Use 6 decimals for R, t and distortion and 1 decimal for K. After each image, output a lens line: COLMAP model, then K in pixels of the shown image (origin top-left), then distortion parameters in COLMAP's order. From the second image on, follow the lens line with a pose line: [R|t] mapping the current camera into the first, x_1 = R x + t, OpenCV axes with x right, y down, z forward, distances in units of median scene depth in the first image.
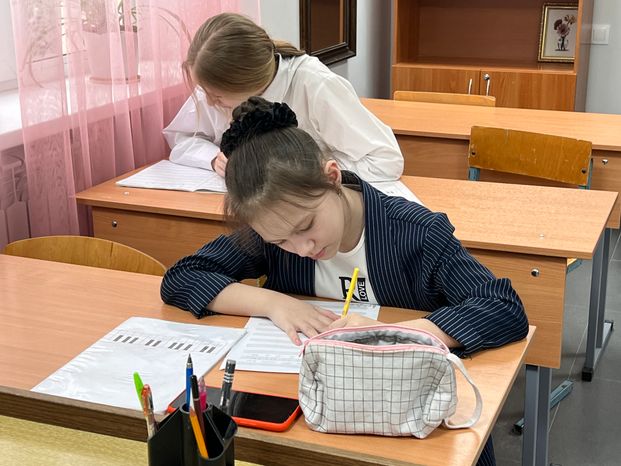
lens RADIAL K [[985.3, 0, 310.8], [0, 985.3, 235.3], [0, 0, 1]] dist [0.024240, 0.000000]
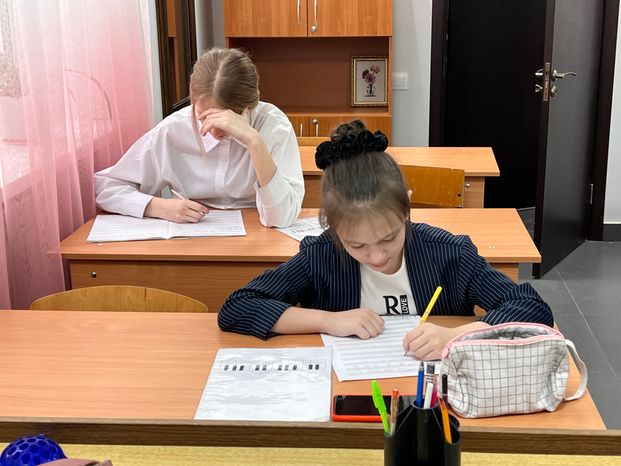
lens RADIAL K [[924.0, 0, 310.2], [0, 924.0, 230.8], [0, 0, 1]] dist [0.032453, 0.000000]
pose [[0.958840, -0.079830, 0.272494, -0.381163], [0.092000, 0.995239, -0.032161, -0.007465], [-0.268629, 0.055906, 0.961620, -0.036479]]
